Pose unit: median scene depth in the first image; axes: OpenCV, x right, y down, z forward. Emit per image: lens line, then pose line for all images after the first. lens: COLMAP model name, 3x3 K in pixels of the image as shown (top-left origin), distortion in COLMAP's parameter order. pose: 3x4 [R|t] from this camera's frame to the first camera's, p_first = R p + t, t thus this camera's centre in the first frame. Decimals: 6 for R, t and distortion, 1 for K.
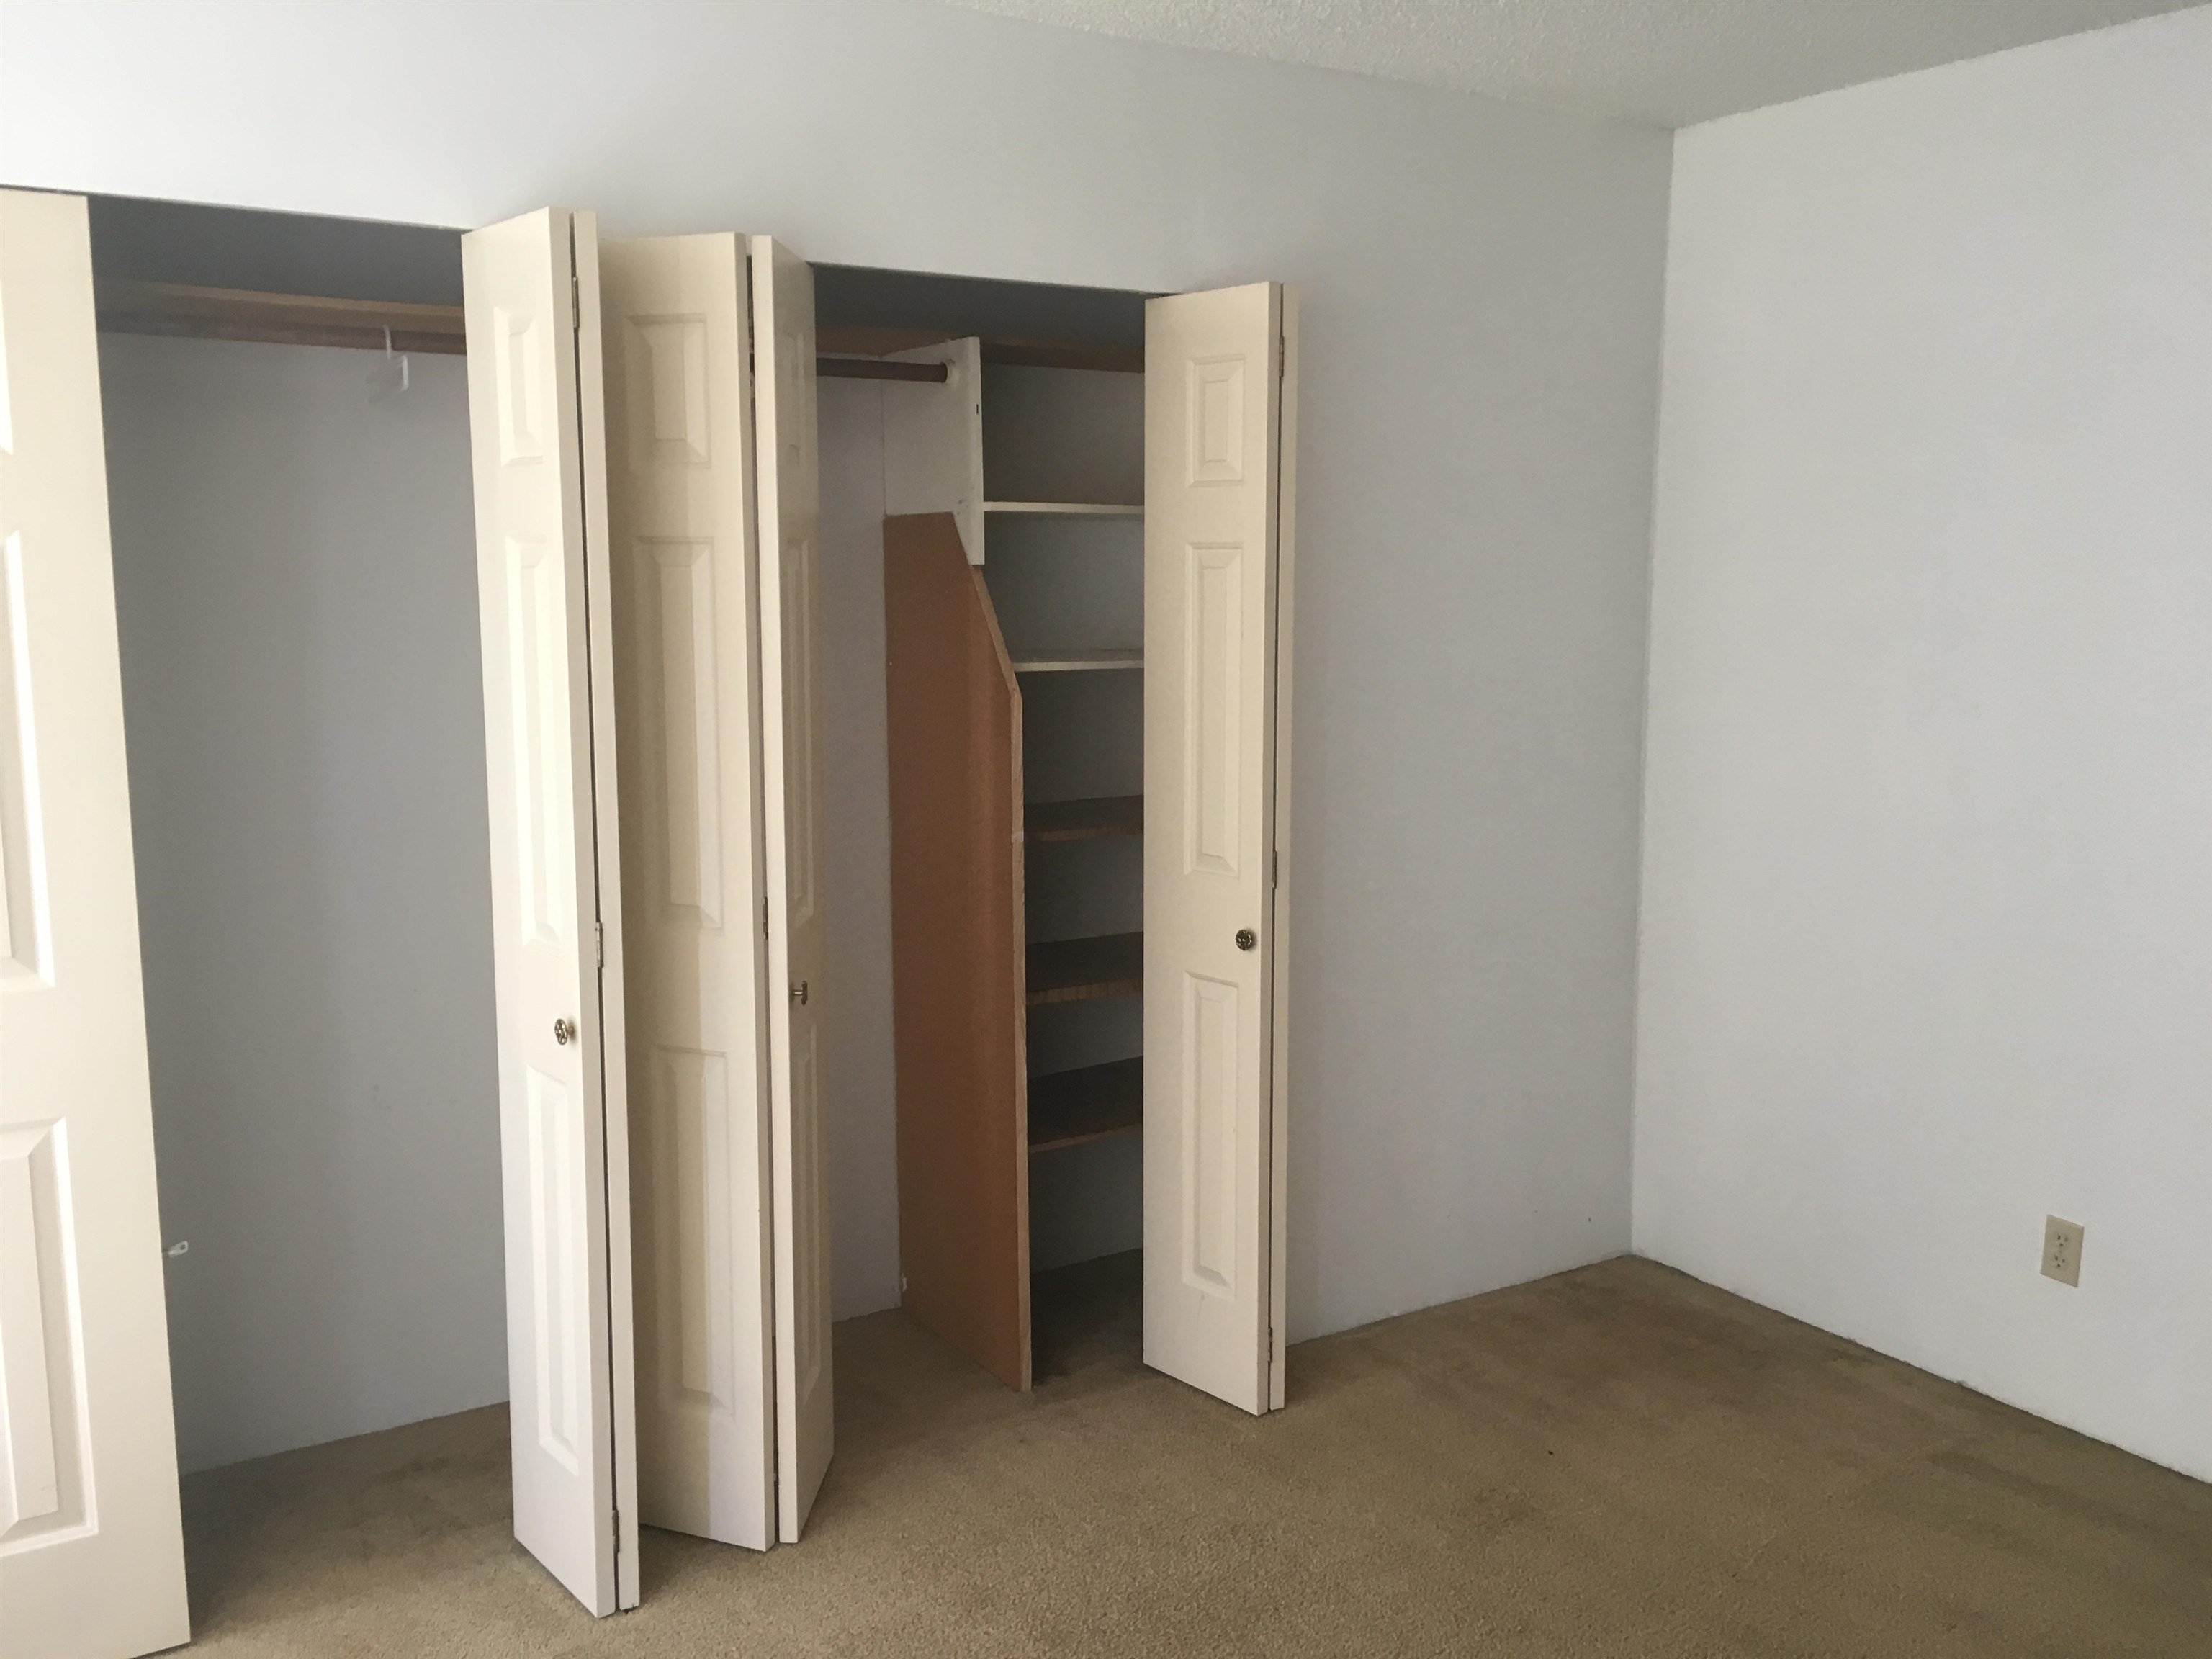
lens RADIAL K [[1844.1, 0, 1106.0], [0, 1844.1, 829.5], [0, 0, 1]] dist [0.005857, -0.181047]
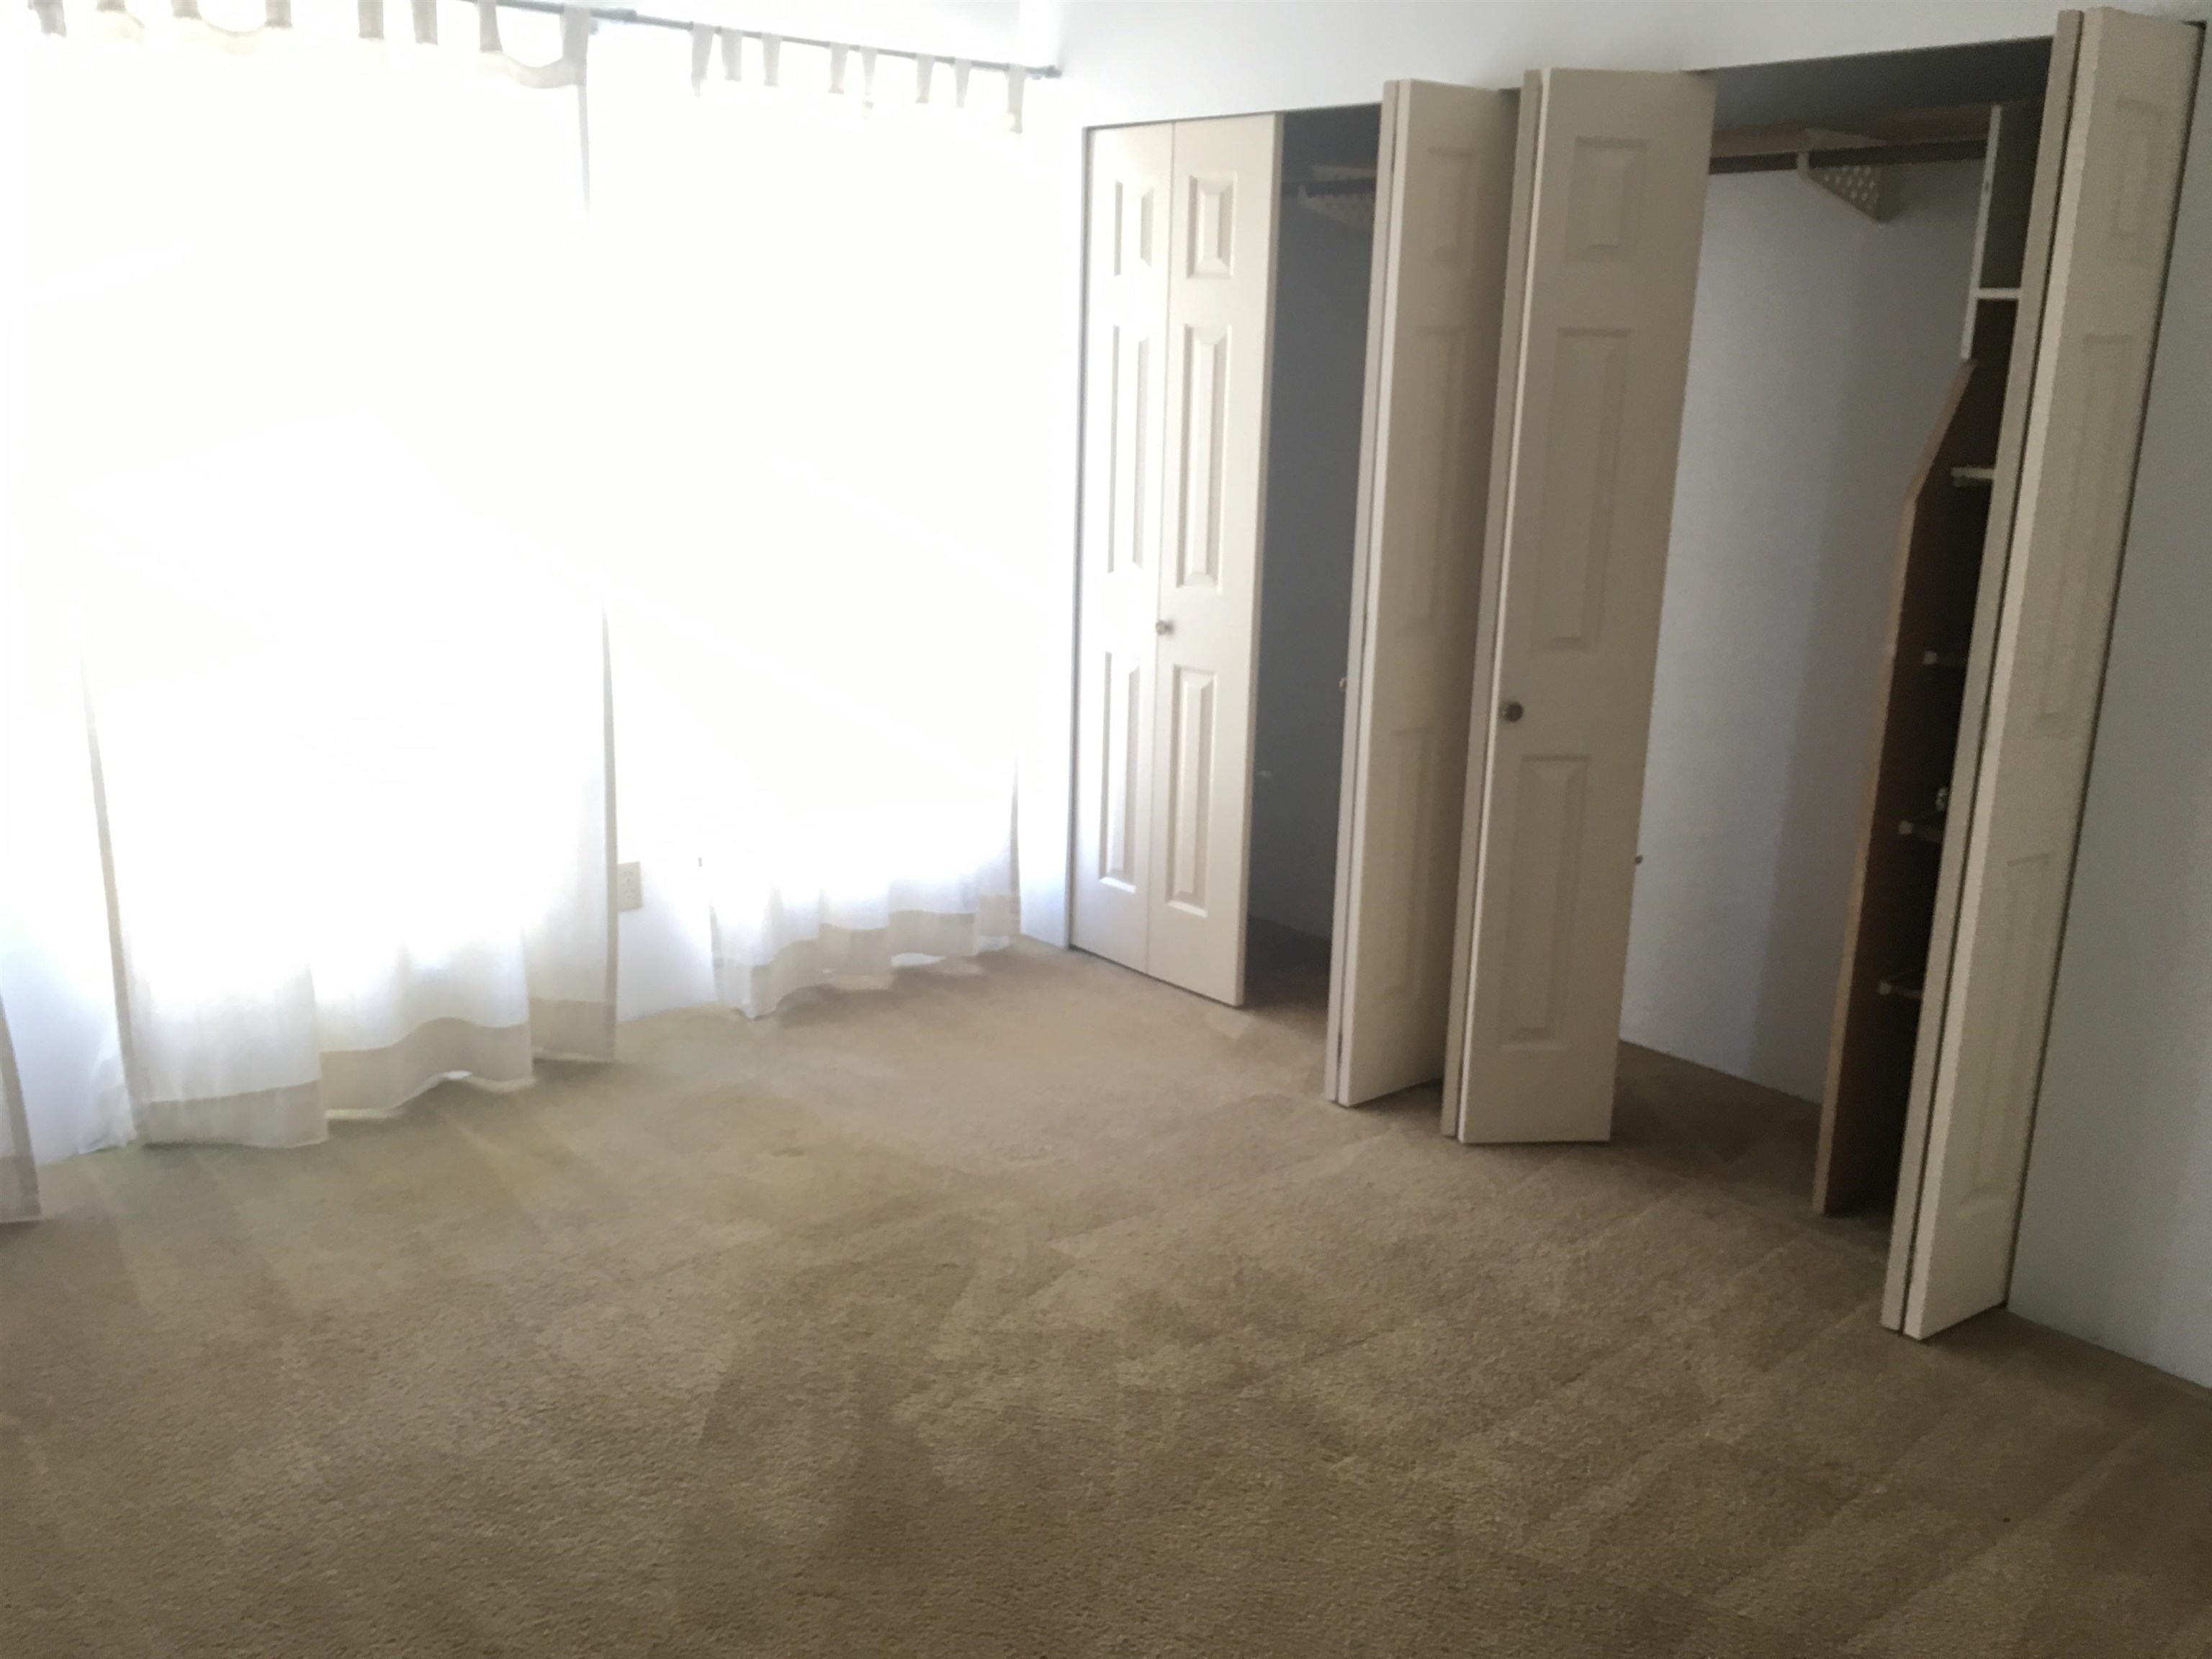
lens RADIAL K [[1844.1, 0, 1106.0], [0, 1844.1, 829.5], [0, 0, 1]] dist [0.005857, -0.181047]
pose [[0.121797, 0.242684, -0.962429, 0.918343], [-0.151149, 0.962874, 0.223668, -0.059446], [0.980979, 0.118228, 0.153957, 0.514113]]
